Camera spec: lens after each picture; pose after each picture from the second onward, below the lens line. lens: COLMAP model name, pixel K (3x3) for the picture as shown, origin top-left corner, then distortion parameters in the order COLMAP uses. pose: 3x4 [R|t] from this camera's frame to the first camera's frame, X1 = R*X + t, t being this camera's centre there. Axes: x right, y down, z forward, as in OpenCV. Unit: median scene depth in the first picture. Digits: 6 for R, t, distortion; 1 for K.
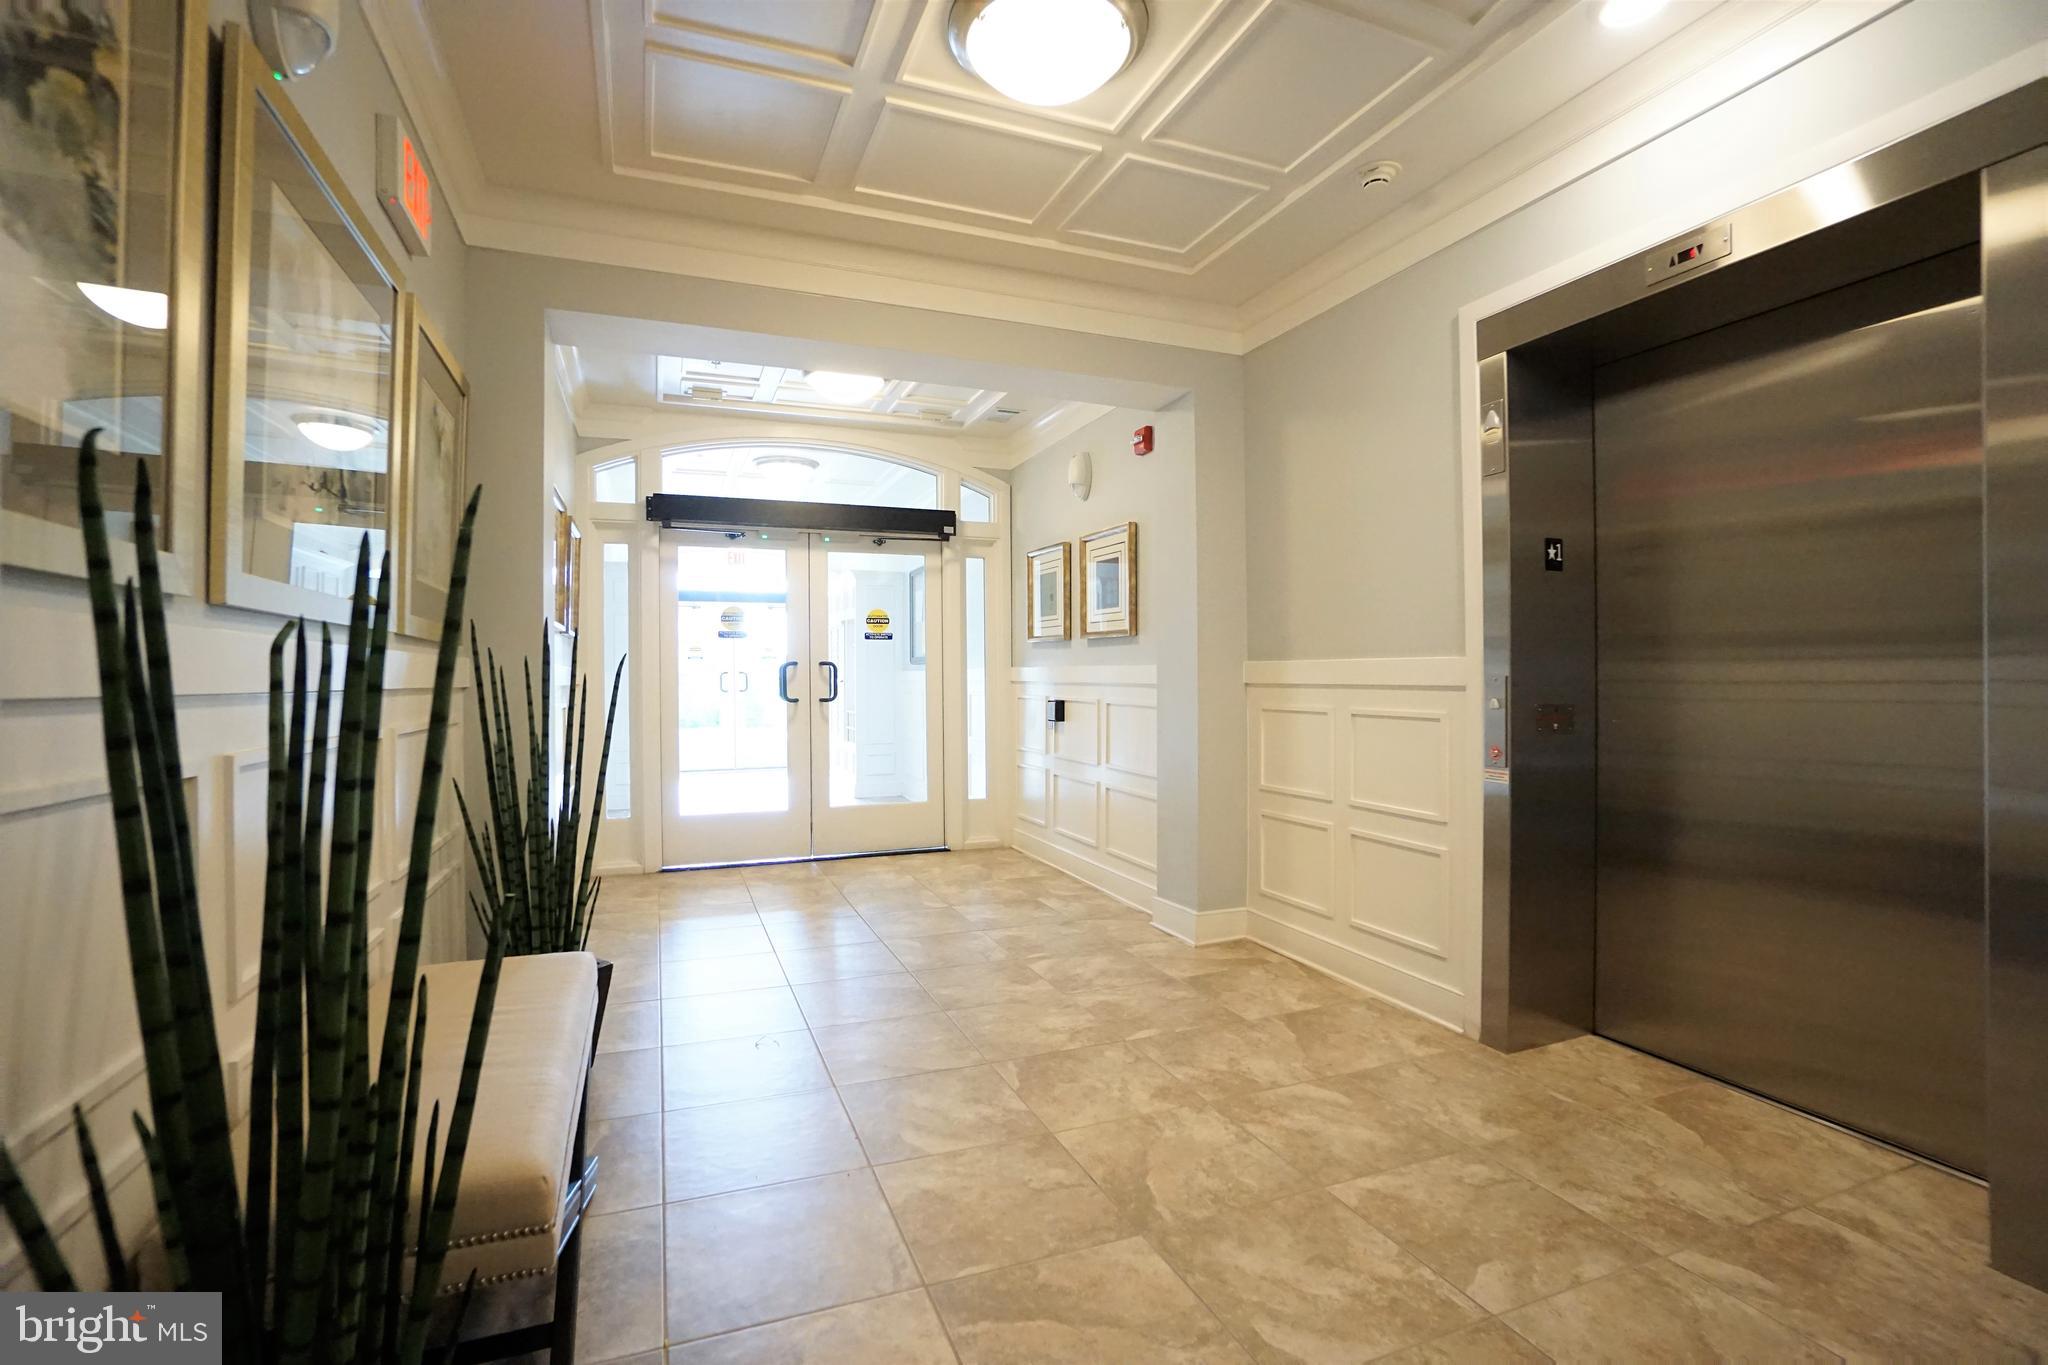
lens RADIAL K [[904.4, 0, 1019.0], [0, 904.4, 681.9], [0, 0, 1]] dist [-0.060635, 0.023249]
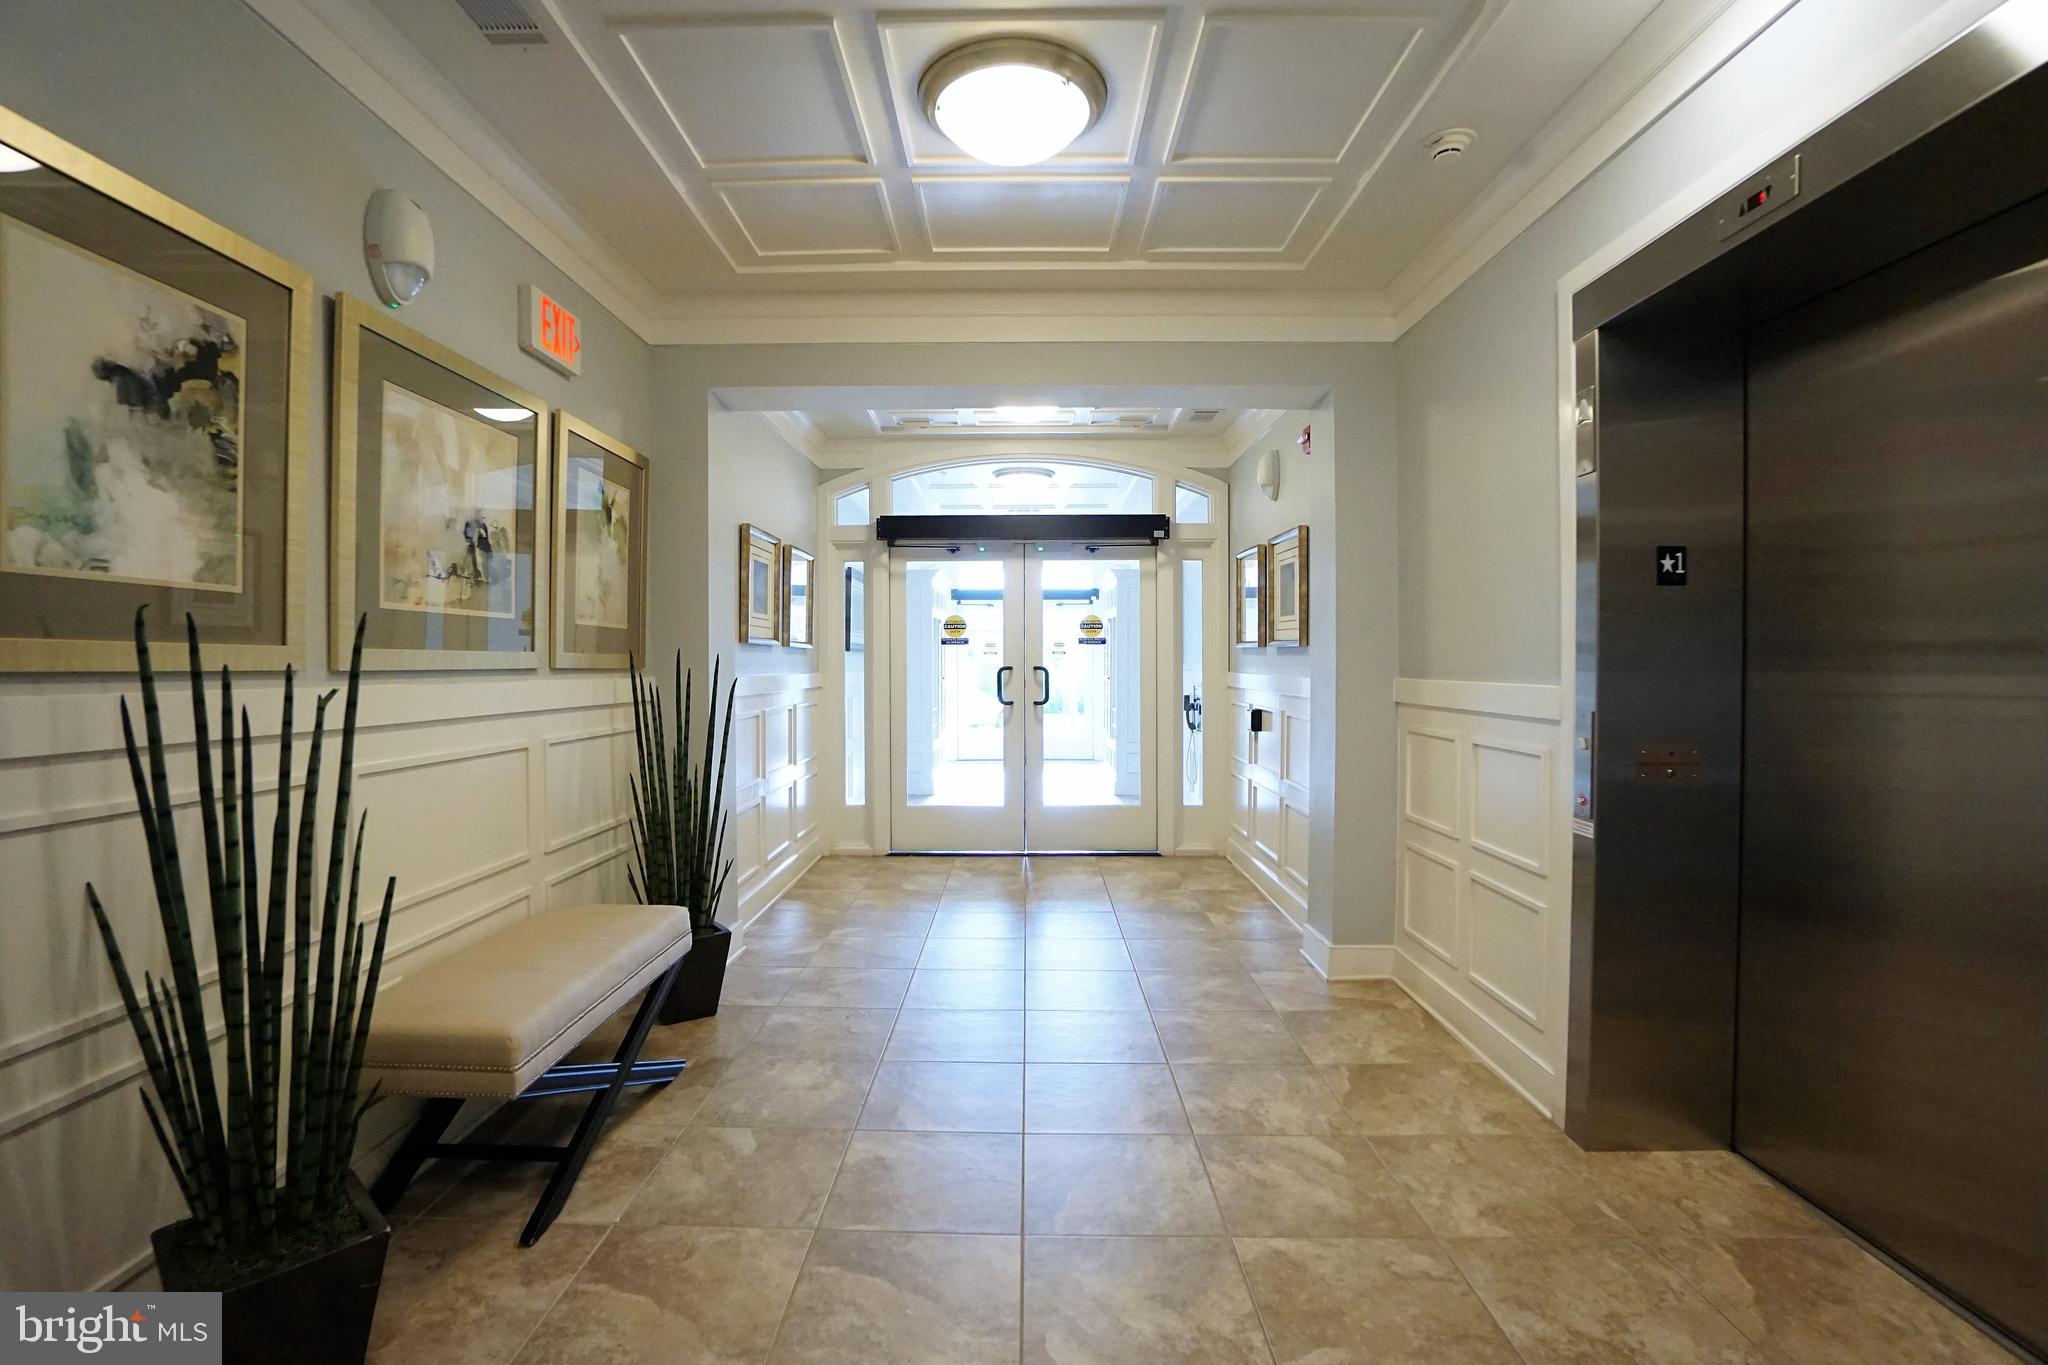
lens RADIAL K [[934.1, 0, 1024.0], [0, 934.1, 682.5], [0, 0, 1]] dist [-0.060447, 0.025818]
pose [[0.927680, 0.011433, -0.373201, 0.324799], [-0.005656, 0.999847, 0.016572, -0.040707], [0.373333, -0.013262, 0.927602, -0.016353]]
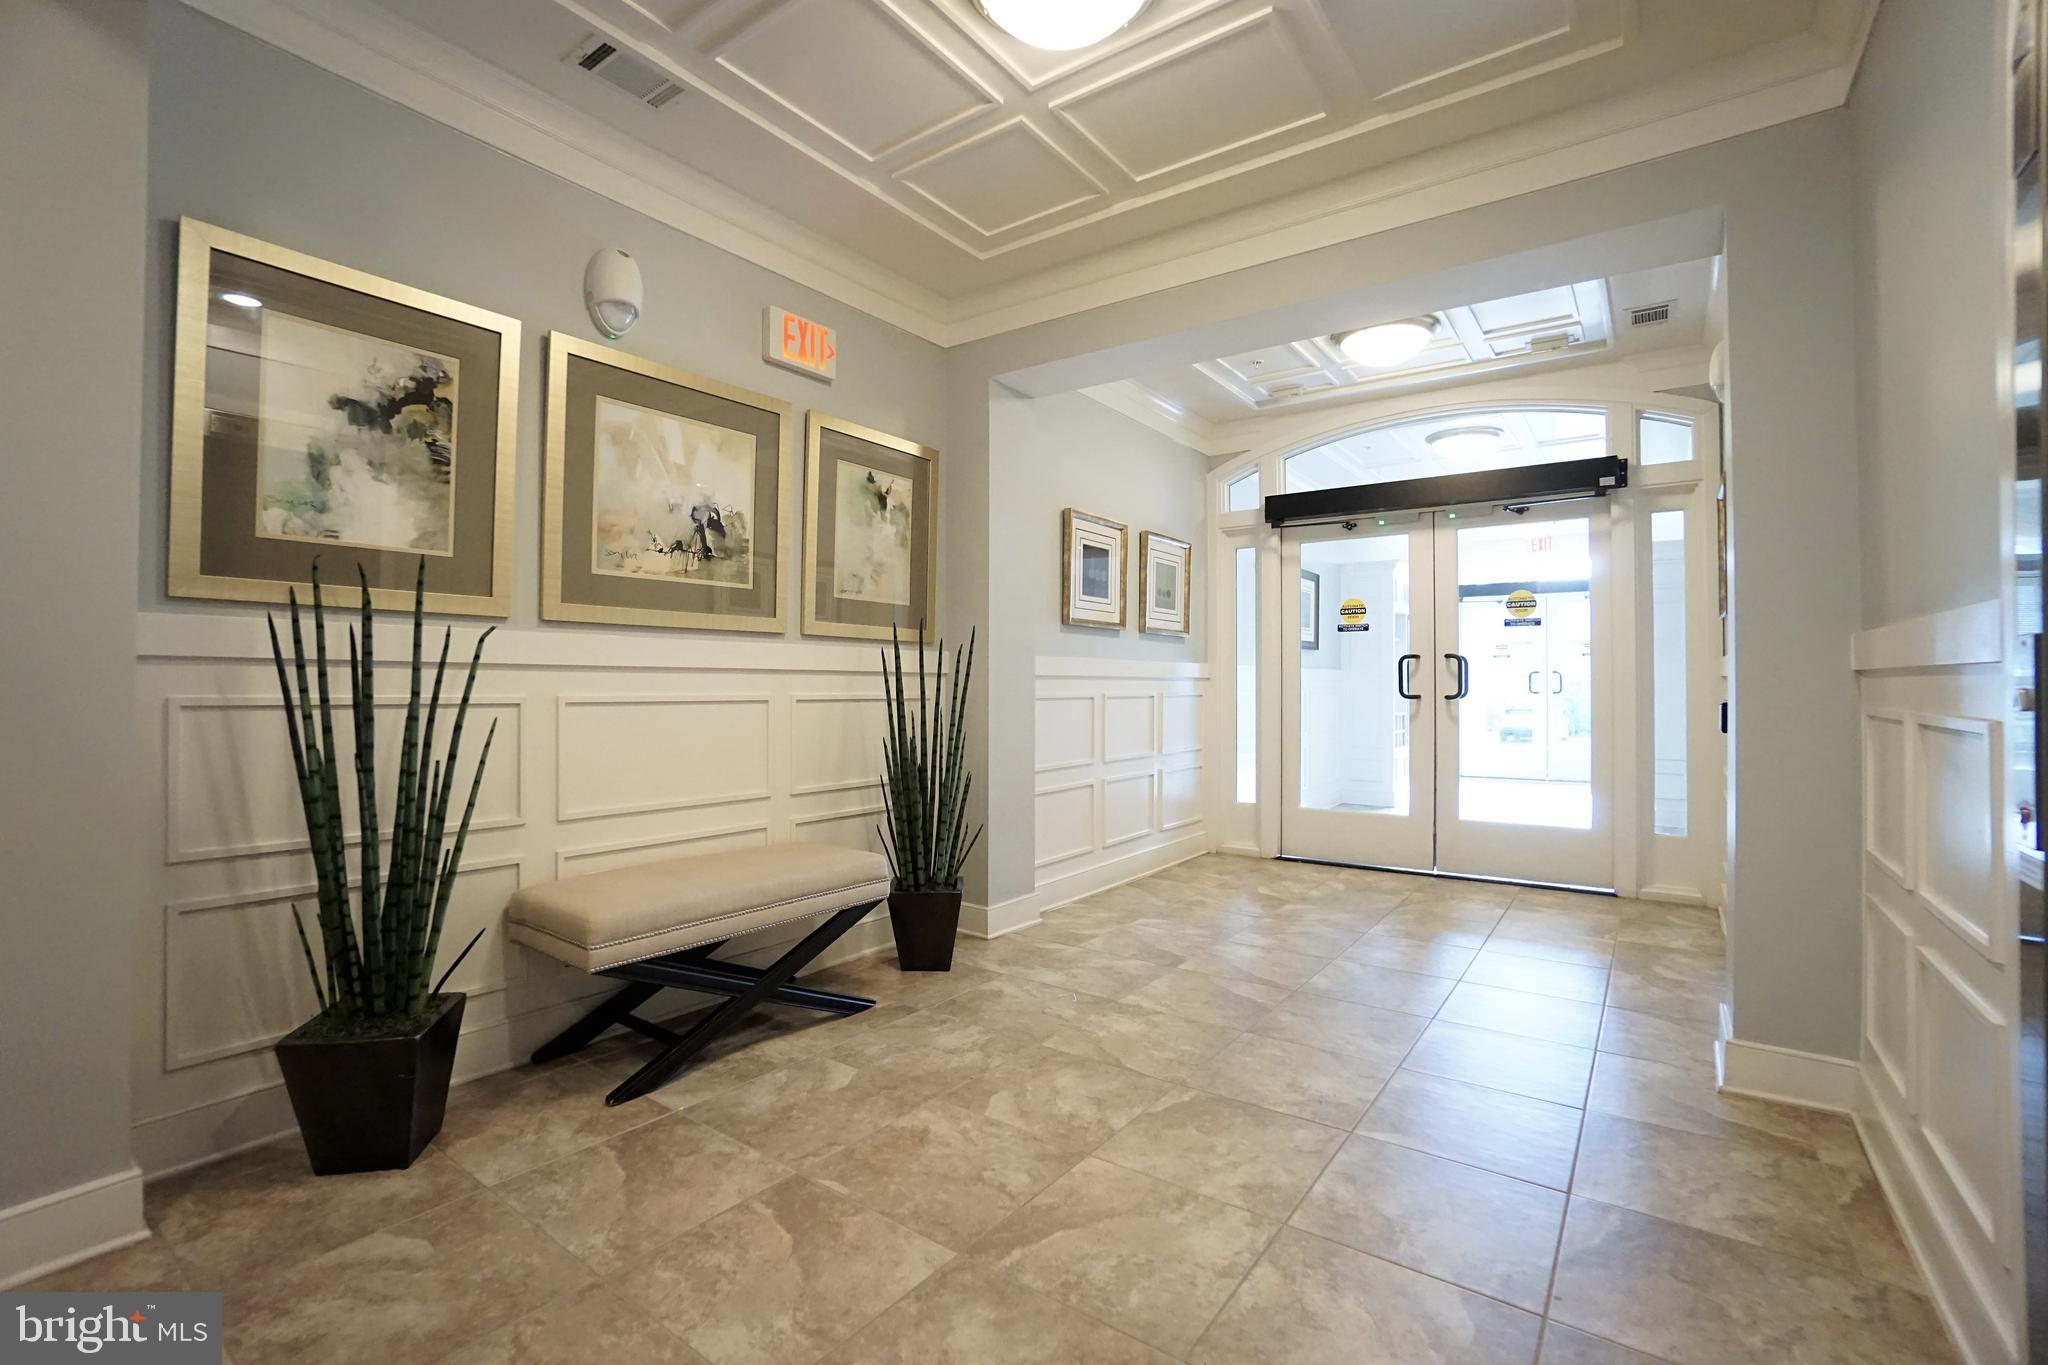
lens RADIAL K [[906.7, 0, 1025.1], [0, 906.7, 676.2], [0, 0, 1]] dist [-0.062244, 0.024083]
pose [[0.540520, -0.001985, -0.841329, 0.560527], [-0.008796, 0.999929, -0.008010, 0.018877], [0.841285, 0.011730, 0.540464, 0.326812]]
